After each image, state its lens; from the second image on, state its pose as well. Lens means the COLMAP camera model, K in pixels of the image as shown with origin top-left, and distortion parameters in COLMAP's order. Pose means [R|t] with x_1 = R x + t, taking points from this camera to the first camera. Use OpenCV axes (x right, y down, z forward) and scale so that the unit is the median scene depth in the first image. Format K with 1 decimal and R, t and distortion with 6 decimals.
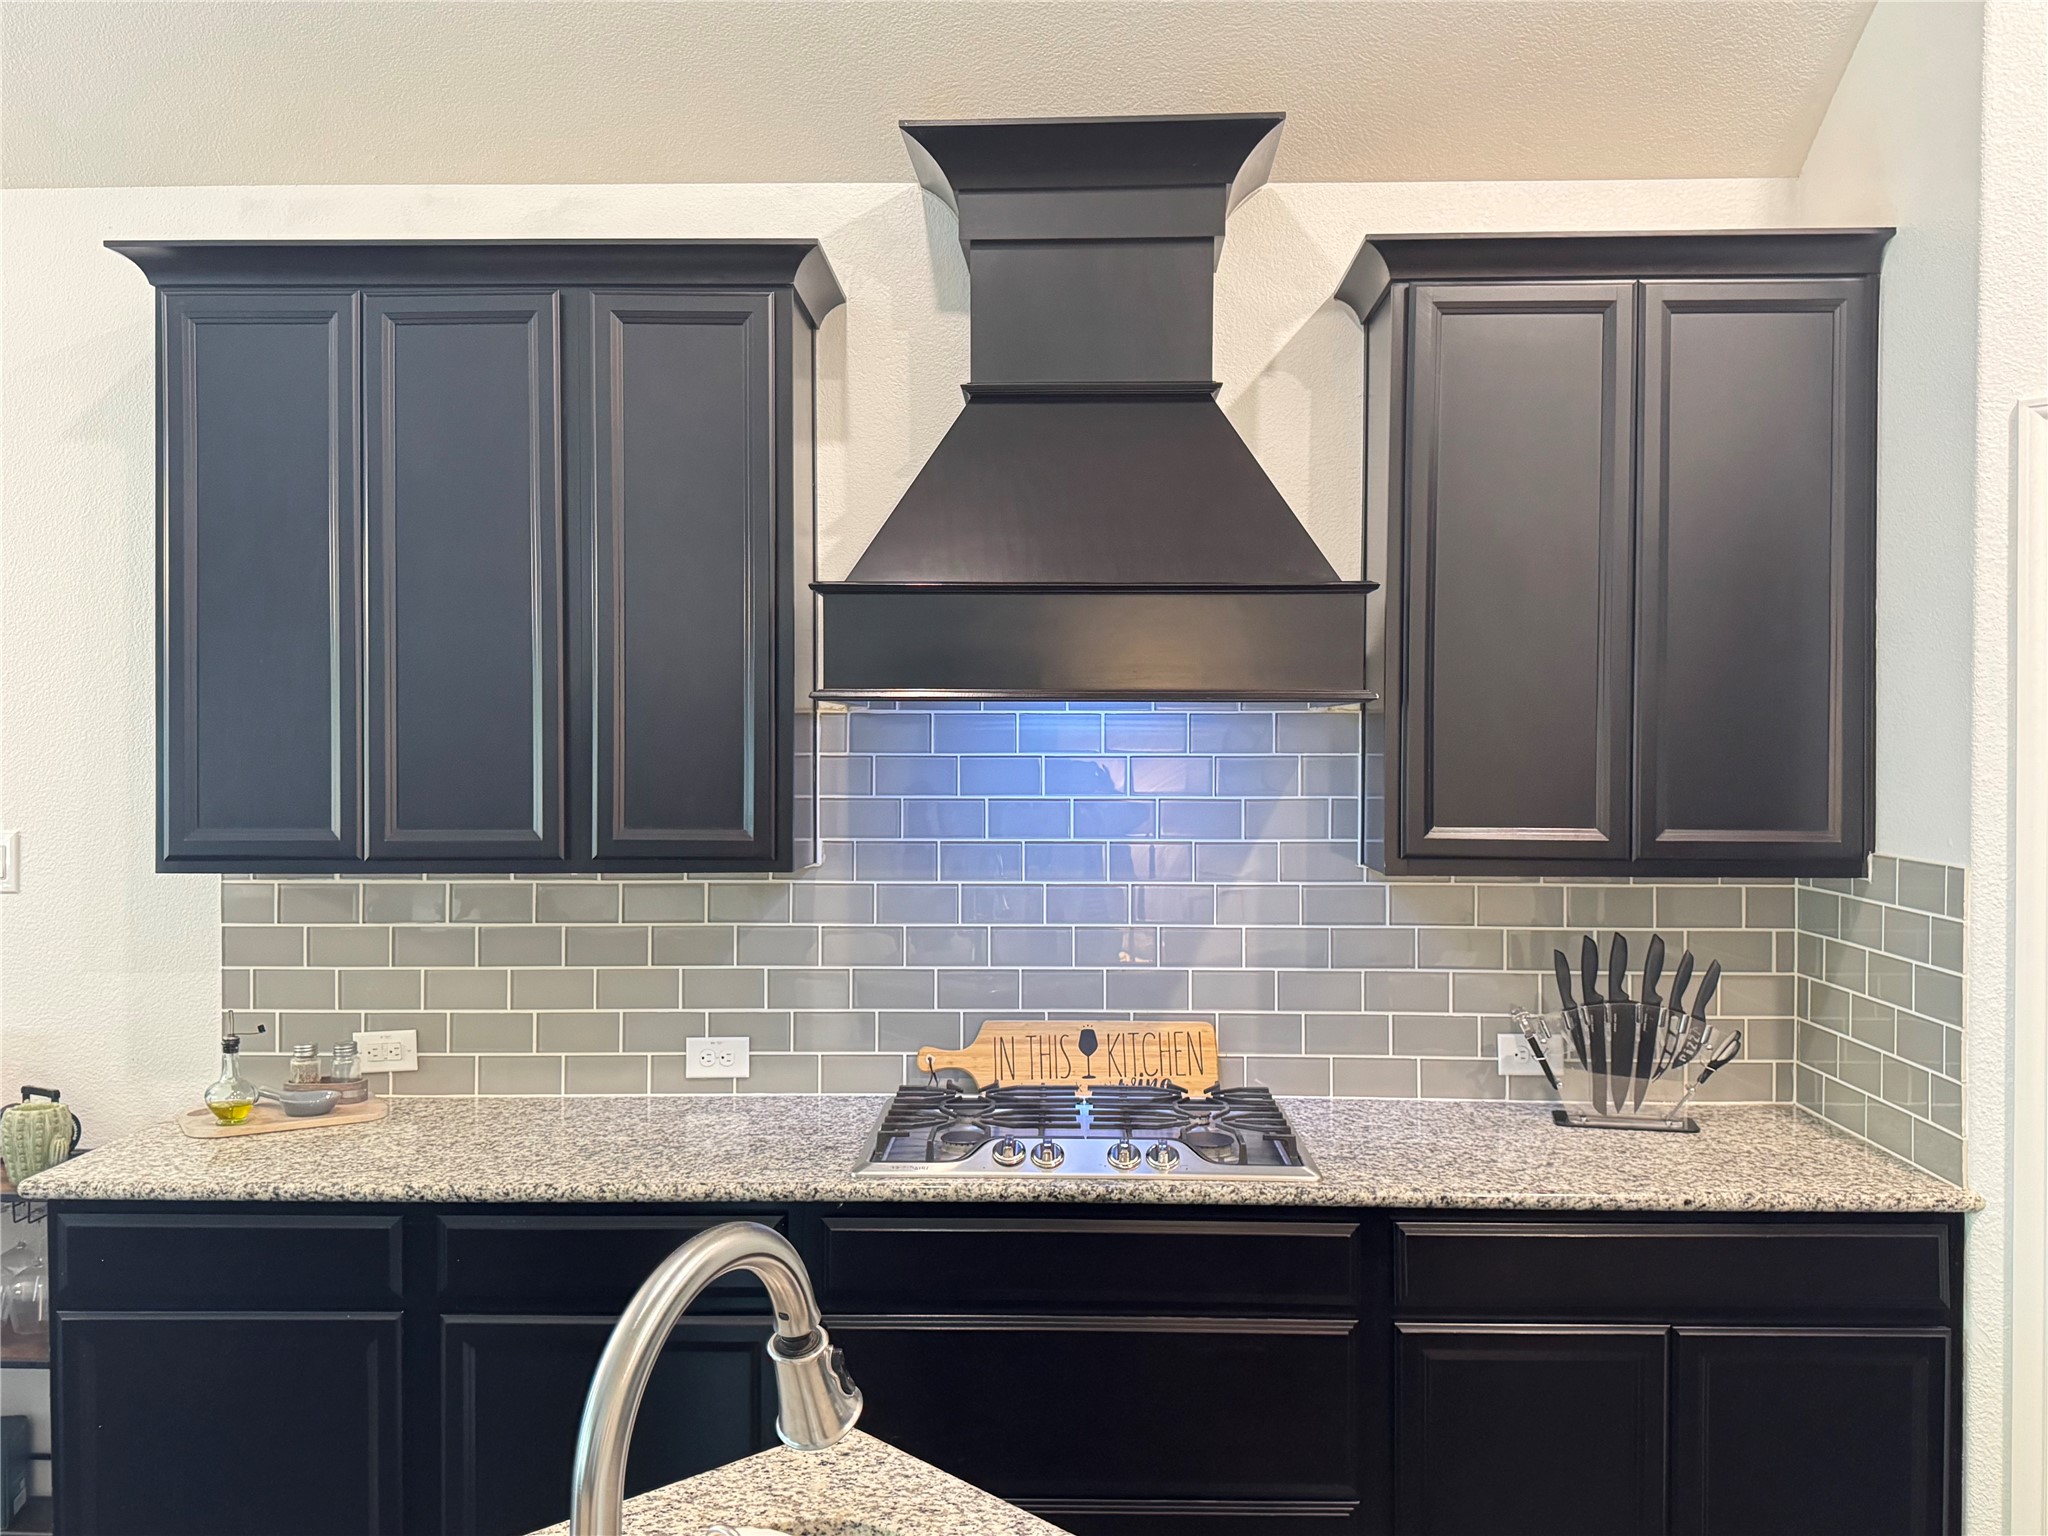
lens RADIAL K [[1710.1, 0, 1024.0], [0, 1710.1, 768.0], [0, 0, 1]] dist [0.148386, -0.225217]
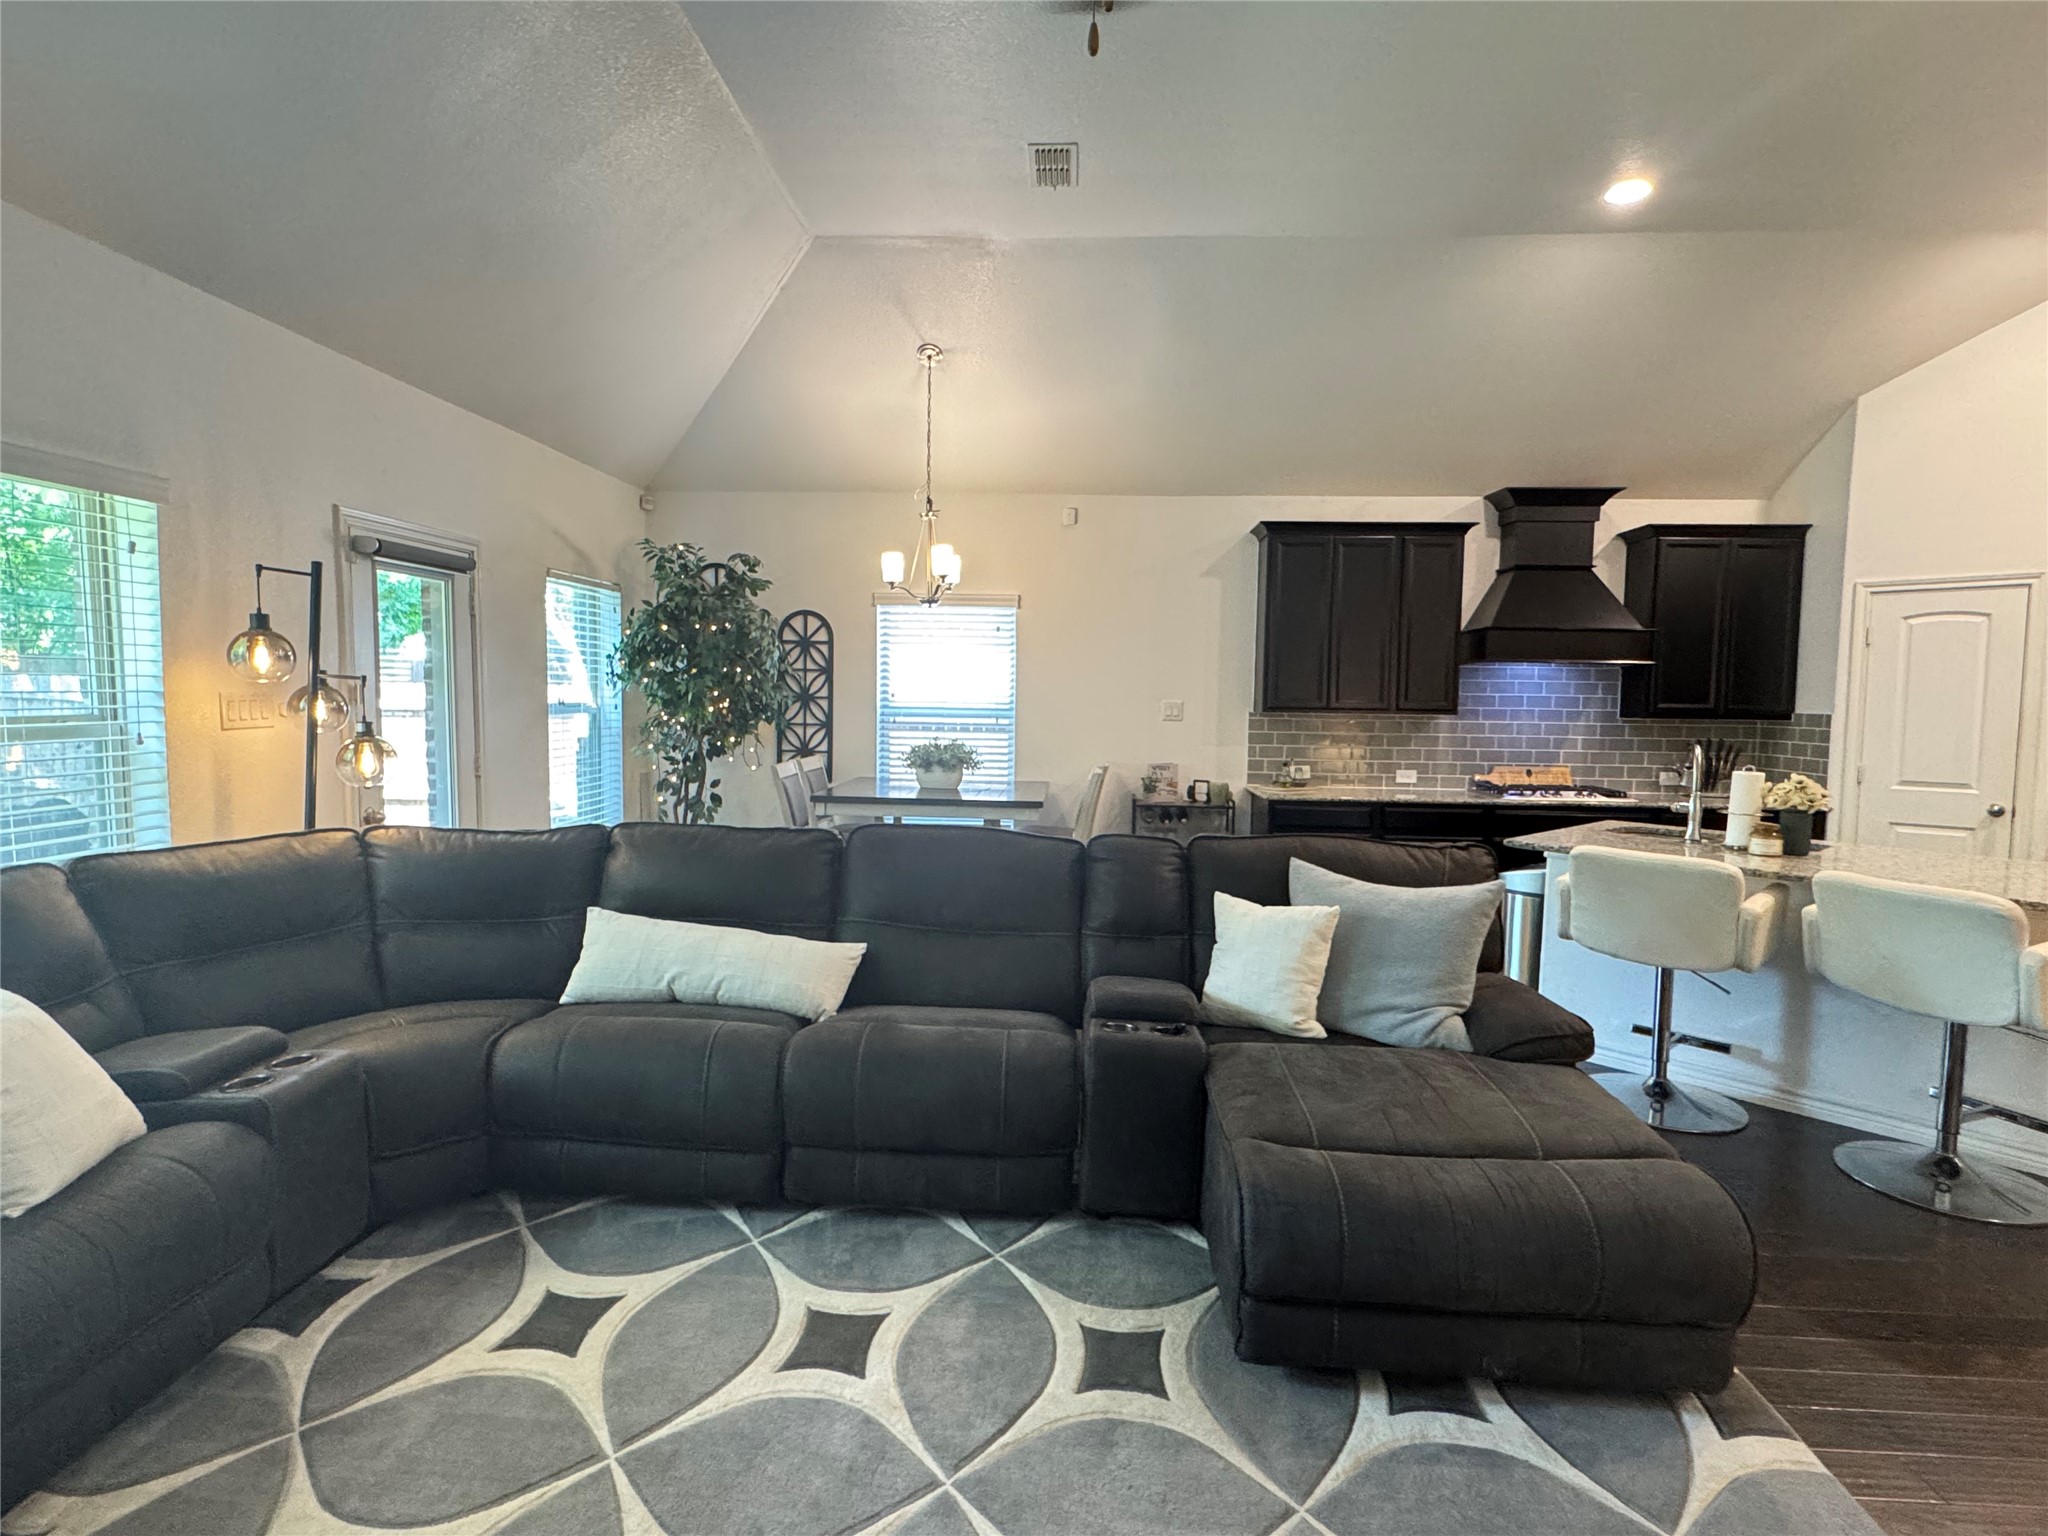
lens RADIAL K [[1049.5, 0, 1024.0], [0, 1049.5, 768.0], [0, 0, 1]] dist [0.001576, 0.000710]
pose [[0.999538, 0.017330, -0.024982, -0.878125], [-0.016099, 0.998687, 0.048639, 0.074912], [0.025792, -0.048214, 0.998504, -0.986057]]
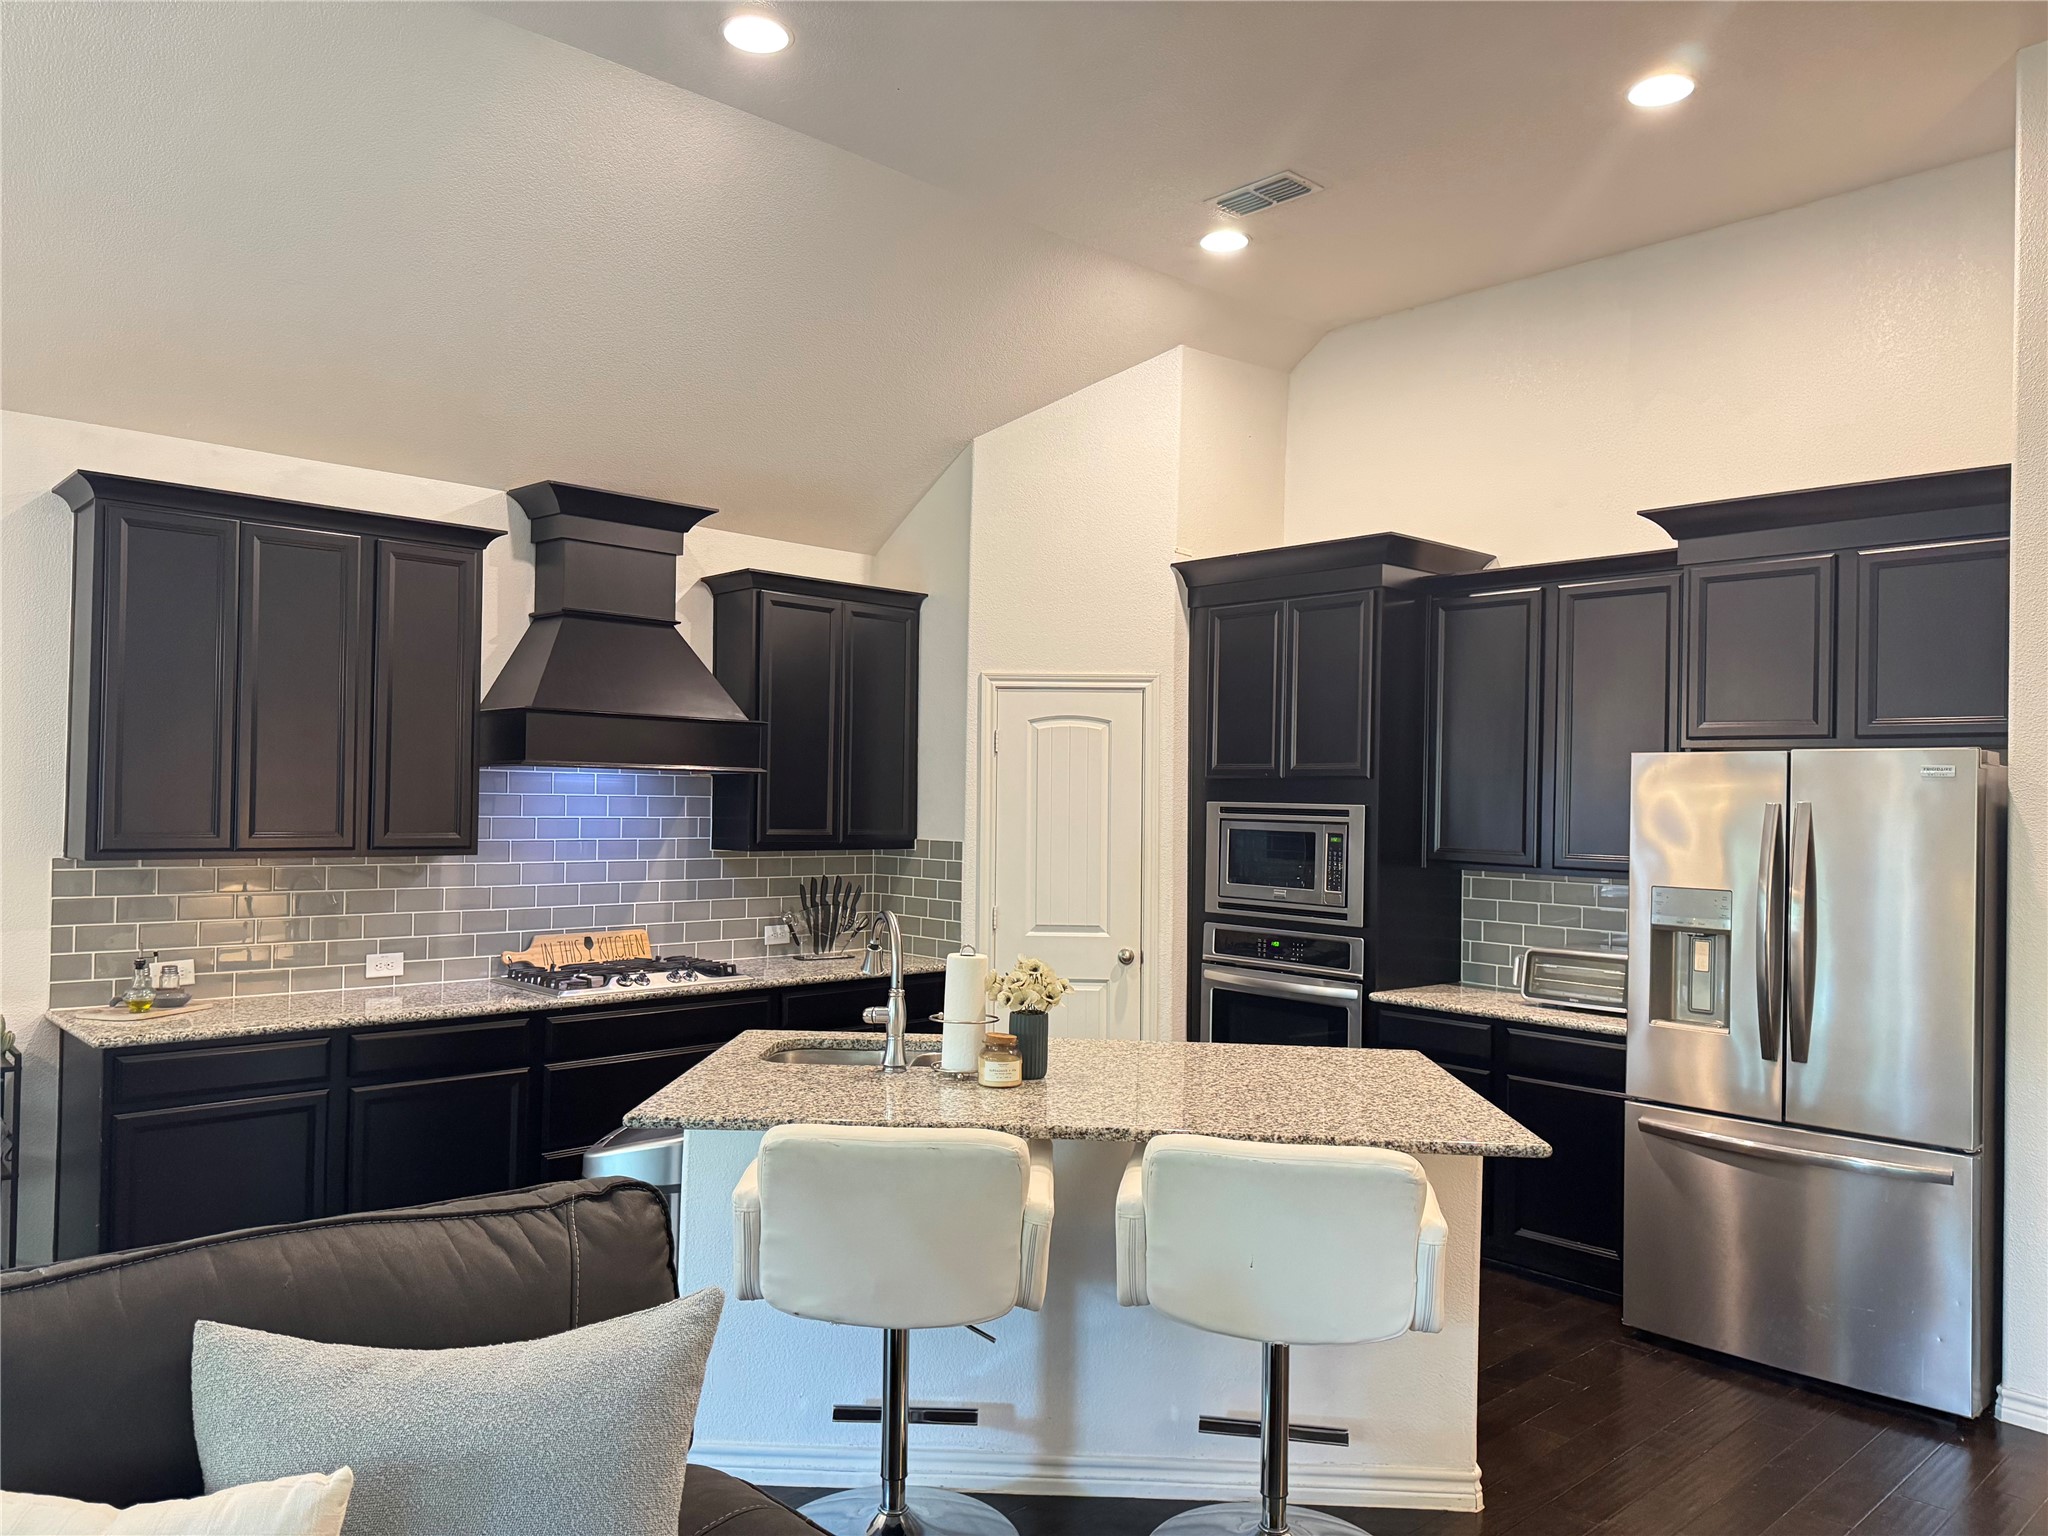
lens RADIAL K [[1438.3, 0, 1033.1], [0, 1438.3, 774.9], [0, 0, 1]] dist [0.116743, -0.179795]
pose [[0.710794, 0.025128, 0.702951, -0.805695], [-0.002935, 0.999459, -0.032759, 0.022606], [-0.703394, 0.021222, 0.710483, -0.558219]]
